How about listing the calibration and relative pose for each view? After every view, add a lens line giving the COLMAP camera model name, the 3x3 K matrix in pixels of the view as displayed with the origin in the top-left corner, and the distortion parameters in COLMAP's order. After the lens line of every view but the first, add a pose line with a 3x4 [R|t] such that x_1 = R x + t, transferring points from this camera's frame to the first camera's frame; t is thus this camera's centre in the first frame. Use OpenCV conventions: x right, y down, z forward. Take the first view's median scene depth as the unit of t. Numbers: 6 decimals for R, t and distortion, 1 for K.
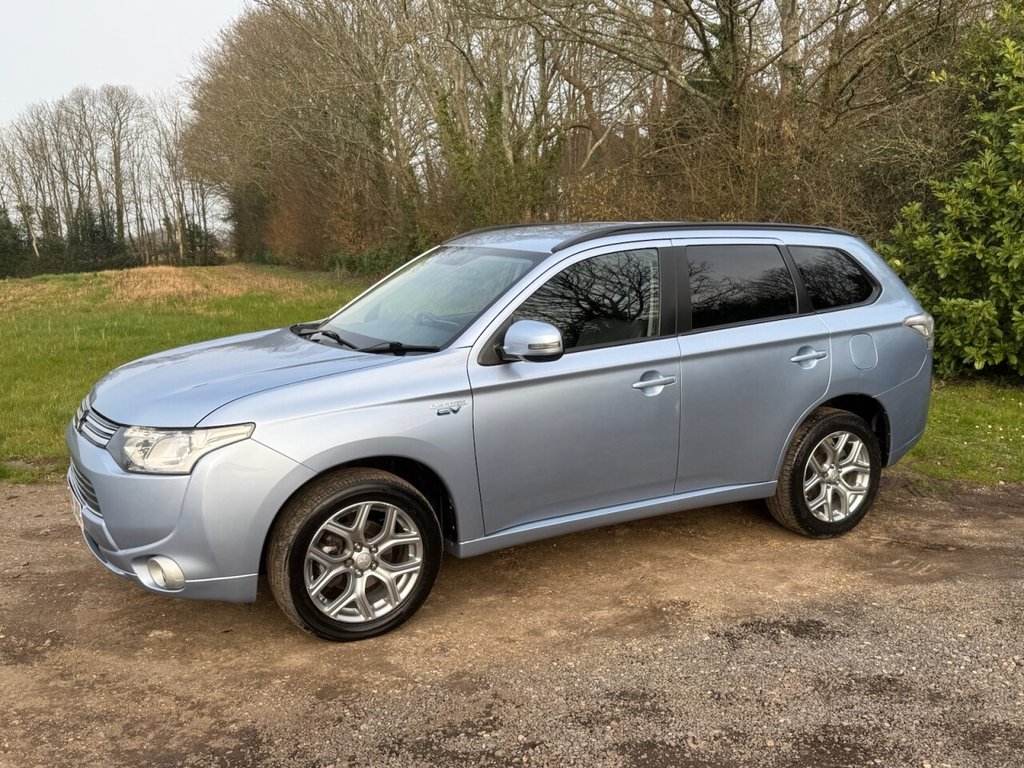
lens RADIAL K [[958.1, 0, 516.1], [0, 958.1, 380.4], [0, 0, 1]] dist [0.147794, -0.293985]
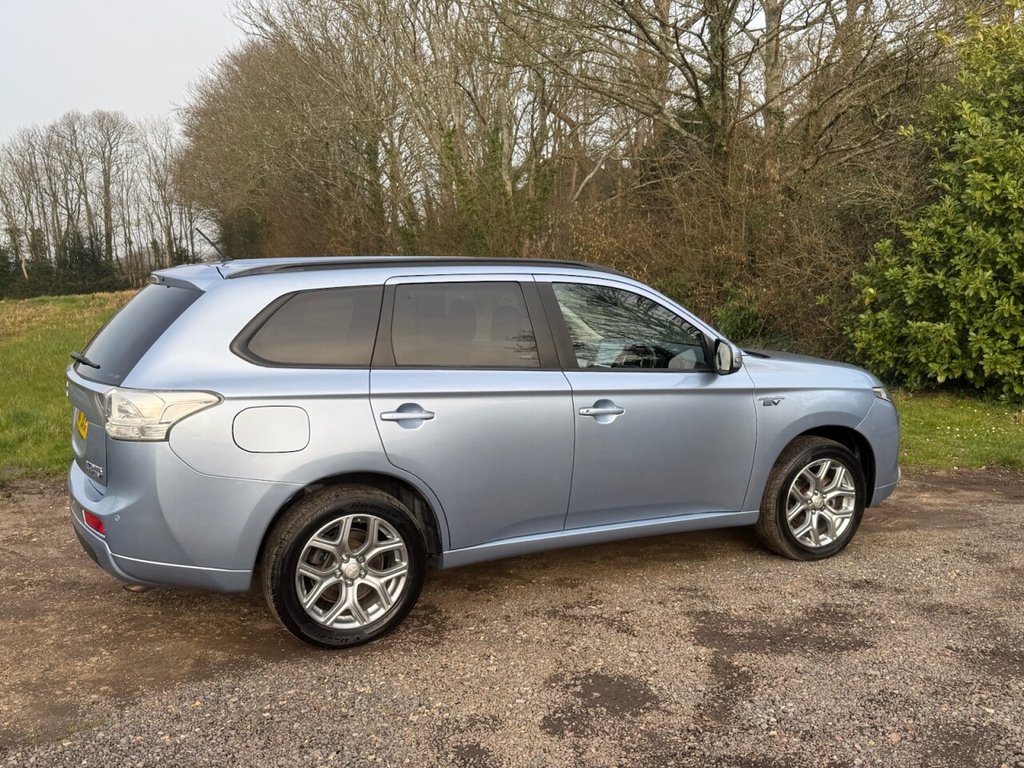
lens RADIAL K [[953.5, 0, 516.2], [0, 953.5, 385.7], [0, 0, 1]] dist [0.189454, -0.407658]
pose [[0.999719, 0.005846, 0.022960, -0.063135], [-0.005366, 0.999767, -0.020912, 0.020479], [-0.023076, 0.020783, 0.999518, -0.159376]]
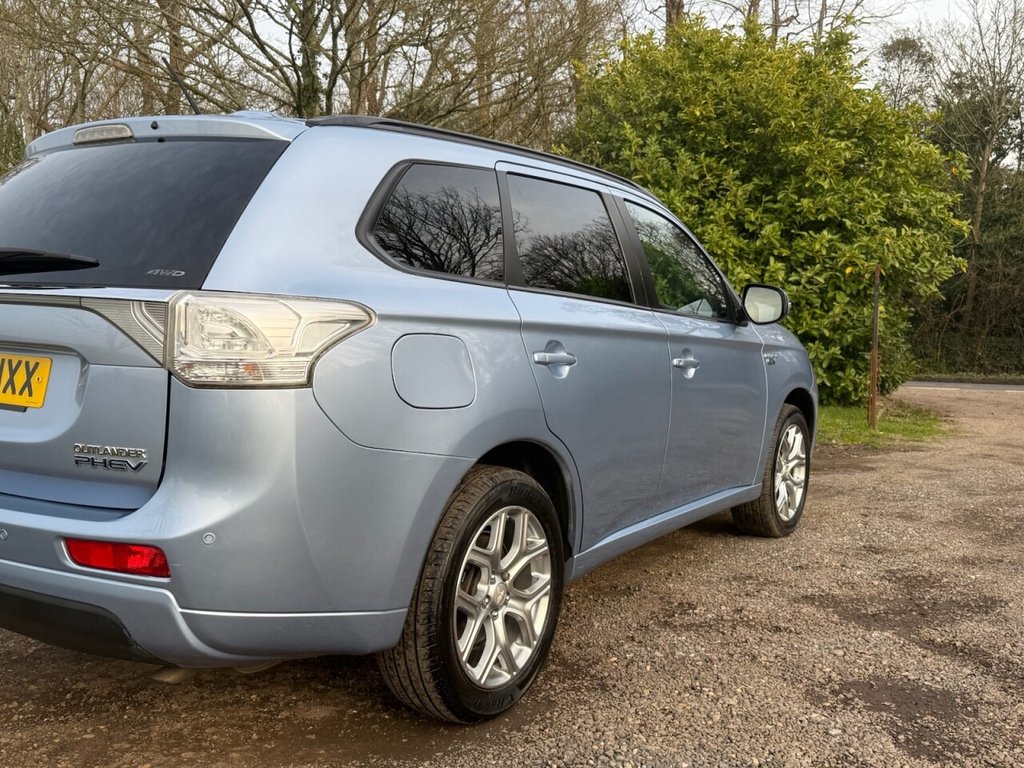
lens RADIAL K [[953.5, 0, 516.2], [0, 953.5, 385.7], [0, 0, 1]] dist [0.189454, -0.407658]
pose [[0.854715, -0.018303, 0.518775, -0.277261], [0.054765, 0.996980, -0.055054, 0.051034], [-0.516200, 0.075466, 0.853137, 0.037680]]
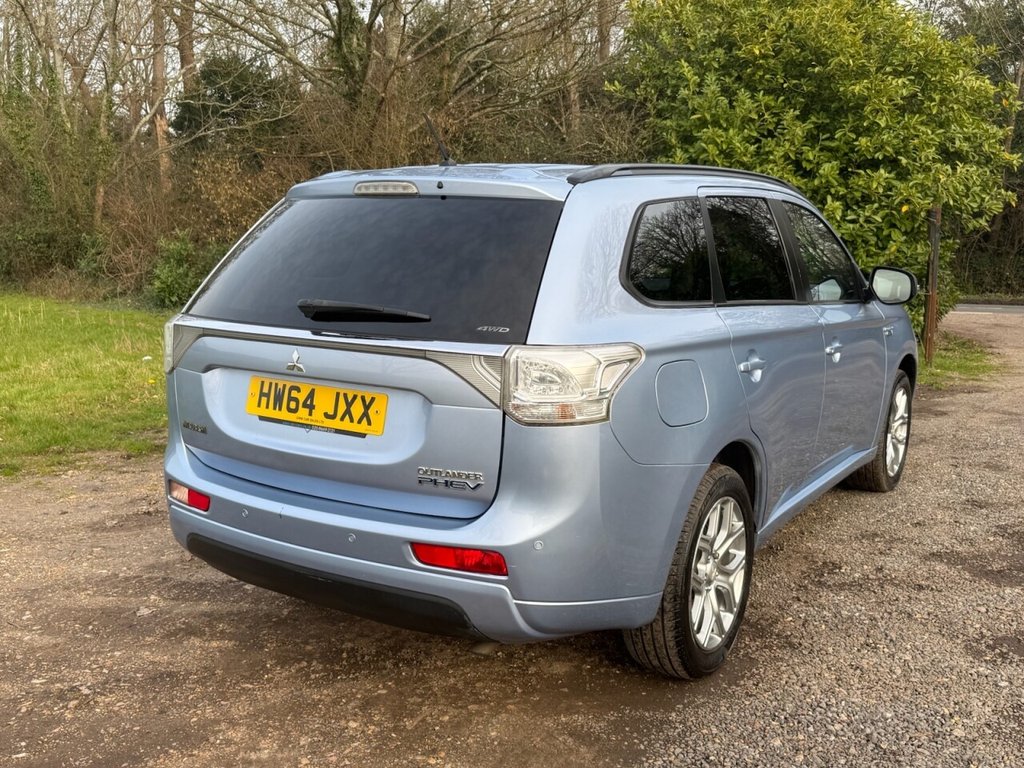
lens RADIAL K [[958.1, 0, 516.1], [0, 958.1, 380.4], [0, 0, 1]] dist [0.147794, -0.293985]
pose [[0.857915, -0.069775, 0.509033, -0.362444], [0.065302, 0.997509, 0.026673, 0.015994], [-0.509626, 0.010358, 0.860334, 0.033394]]
